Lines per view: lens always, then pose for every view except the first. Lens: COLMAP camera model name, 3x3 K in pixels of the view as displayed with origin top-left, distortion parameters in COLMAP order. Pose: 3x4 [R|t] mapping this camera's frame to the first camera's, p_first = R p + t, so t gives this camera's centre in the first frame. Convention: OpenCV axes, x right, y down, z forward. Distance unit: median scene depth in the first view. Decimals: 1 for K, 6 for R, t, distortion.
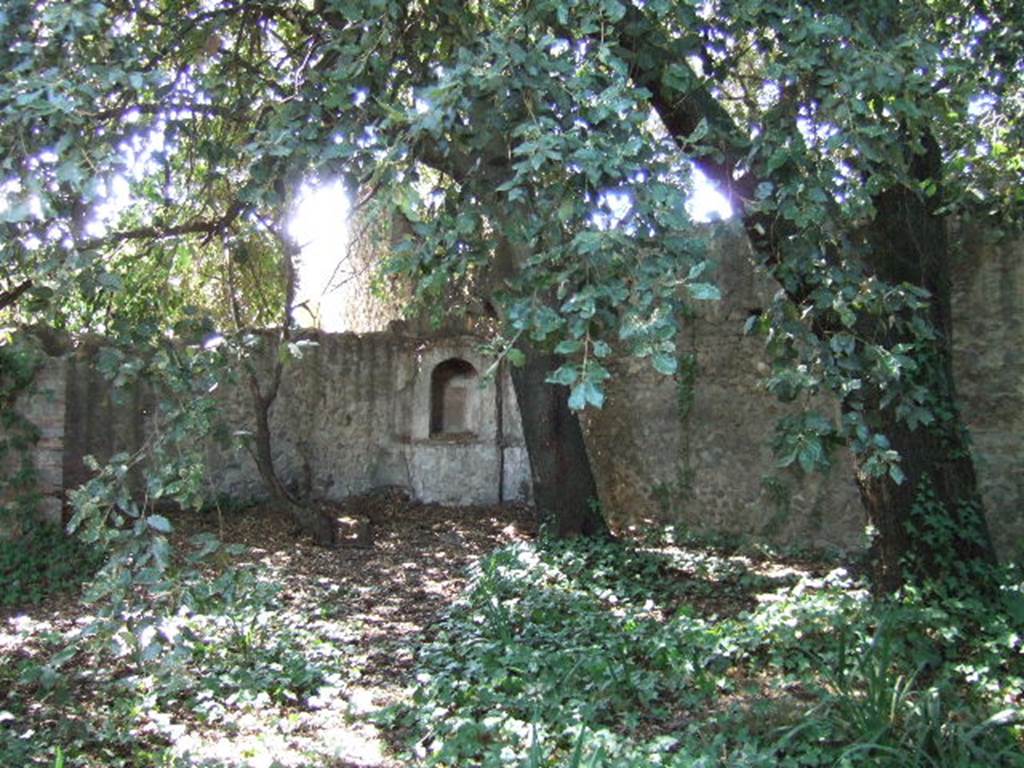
lens RADIAL K [[901.6, 0, 512.4], [0, 901.6, 368.2], [0, 0, 1]] dist [-0.028402, 0.016701]
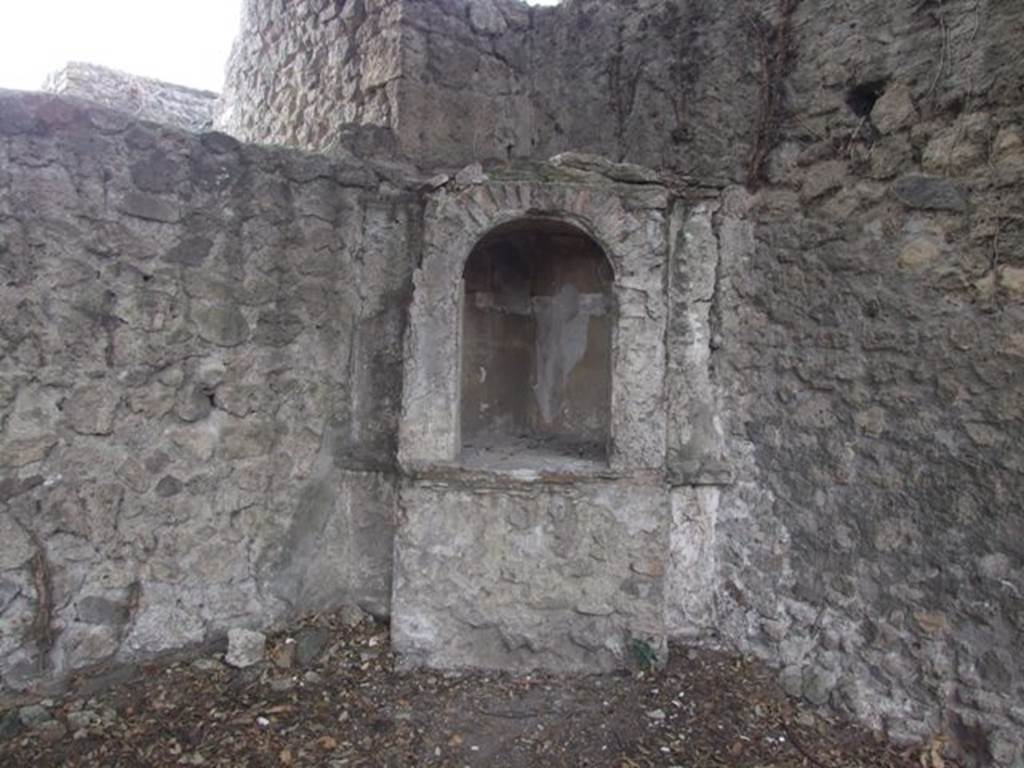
lens RADIAL K [[901.6, 0, 512.4], [0, 901.6, 368.2], [0, 0, 1]] dist [-0.028402, 0.016701]
pose [[0.999087, 0.015874, 0.039652, -0.084587], [-0.017562, 0.998938, 0.042585, 0.029582], [-0.038934, -0.043243, 0.998306, 0.676279]]
